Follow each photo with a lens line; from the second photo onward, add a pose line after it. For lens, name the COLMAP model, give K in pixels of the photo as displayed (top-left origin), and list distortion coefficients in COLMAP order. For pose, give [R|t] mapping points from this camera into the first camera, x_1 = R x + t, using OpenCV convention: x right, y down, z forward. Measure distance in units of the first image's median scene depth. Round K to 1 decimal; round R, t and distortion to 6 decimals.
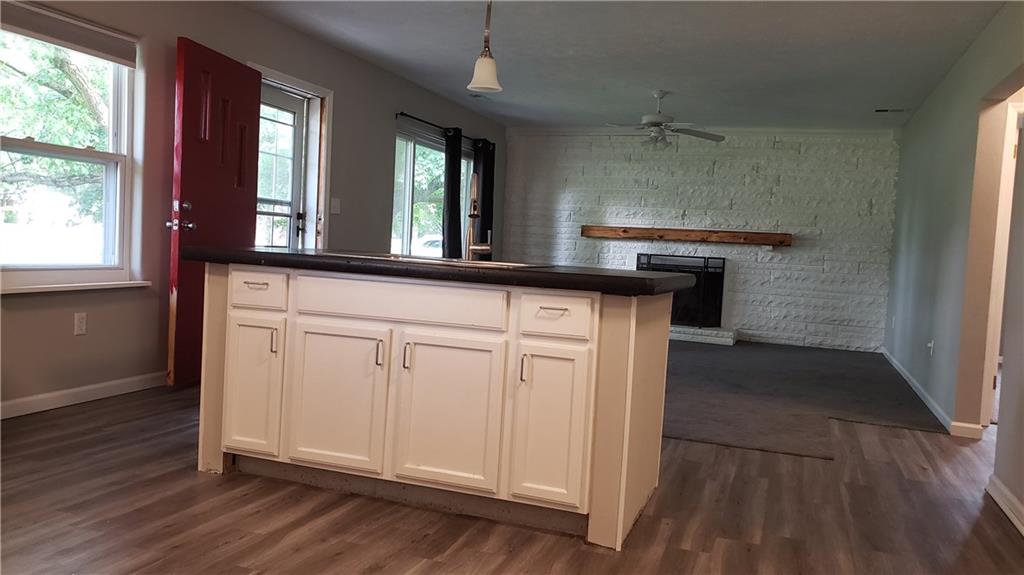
lens RADIAL K [[800.5, 0, 505.6], [0, 800.5, 287.7], [0, 0, 1]] dist [0.082172, -0.076373]
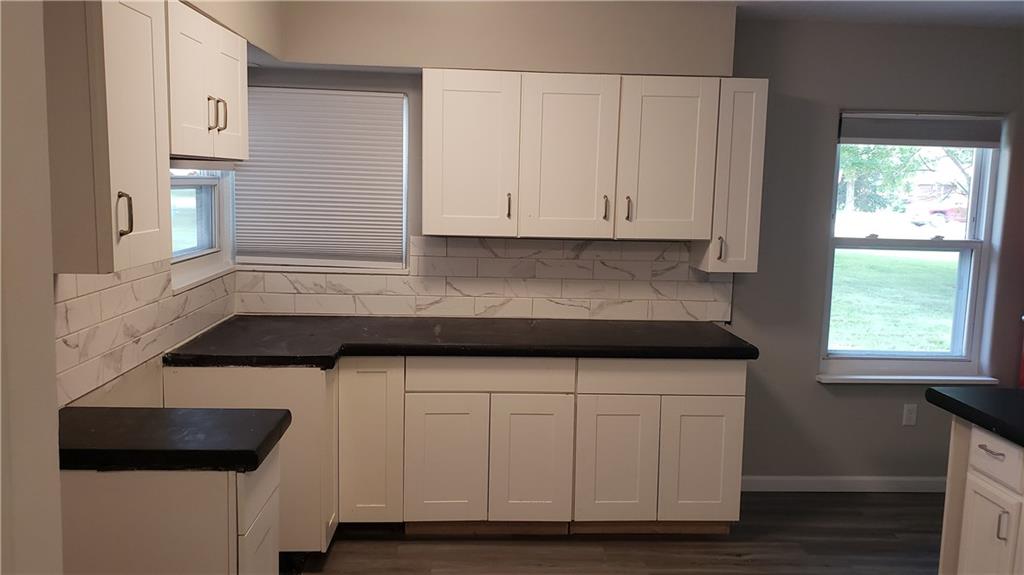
lens RADIAL K [[800.5, 0, 513.2], [0, 800.5, 277.6], [0, 0, 1]] dist [0.082172, -0.076373]
pose [[0.400992, 0.066837, -0.913640, 0.114337], [-0.060391, 0.997094, 0.046437, -0.085988], [0.914089, 0.036555, 0.403863, 0.083839]]
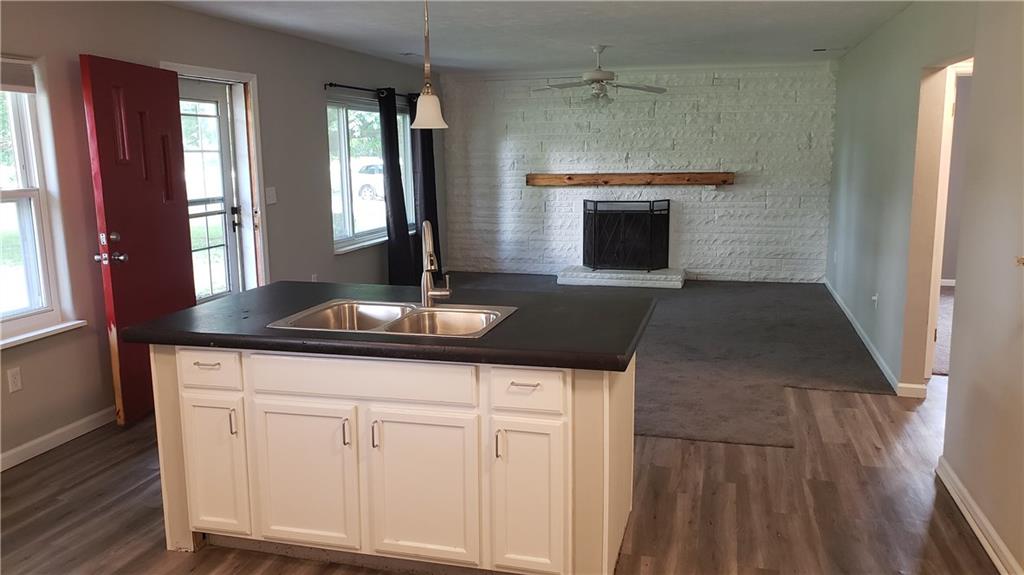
lens RADIAL K [[800.5, 0, 512.2], [0, 800.5, 290.2], [0, 0, 1]] dist [0.082172, -0.076373]
pose [[0.994016, -0.081494, 0.072742, -0.006498], [0.072330, 0.990042, 0.120771, -0.079257], [-0.081860, -0.114787, 0.990012, 0.017282]]
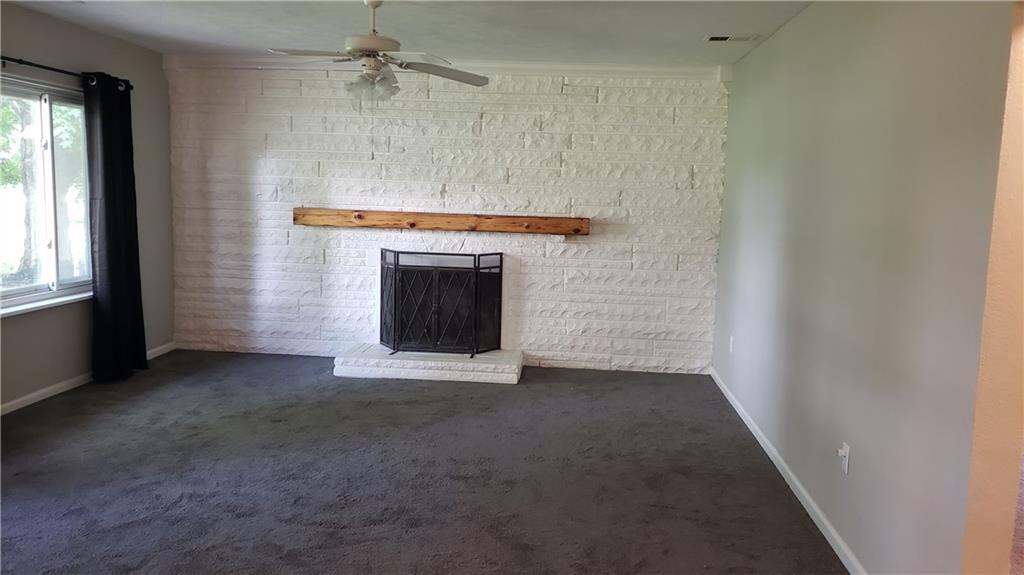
lens RADIAL K [[800.5, 0, 507.7], [0, 800.5, 297.2], [0, 0, 1]] dist [0.082172, -0.076373]
pose [[0.965207, -0.062329, 0.253949, 0.127849], [0.039636, 0.994828, 0.093522, -0.083471], [-0.258465, -0.080202, 0.962686, 0.426305]]
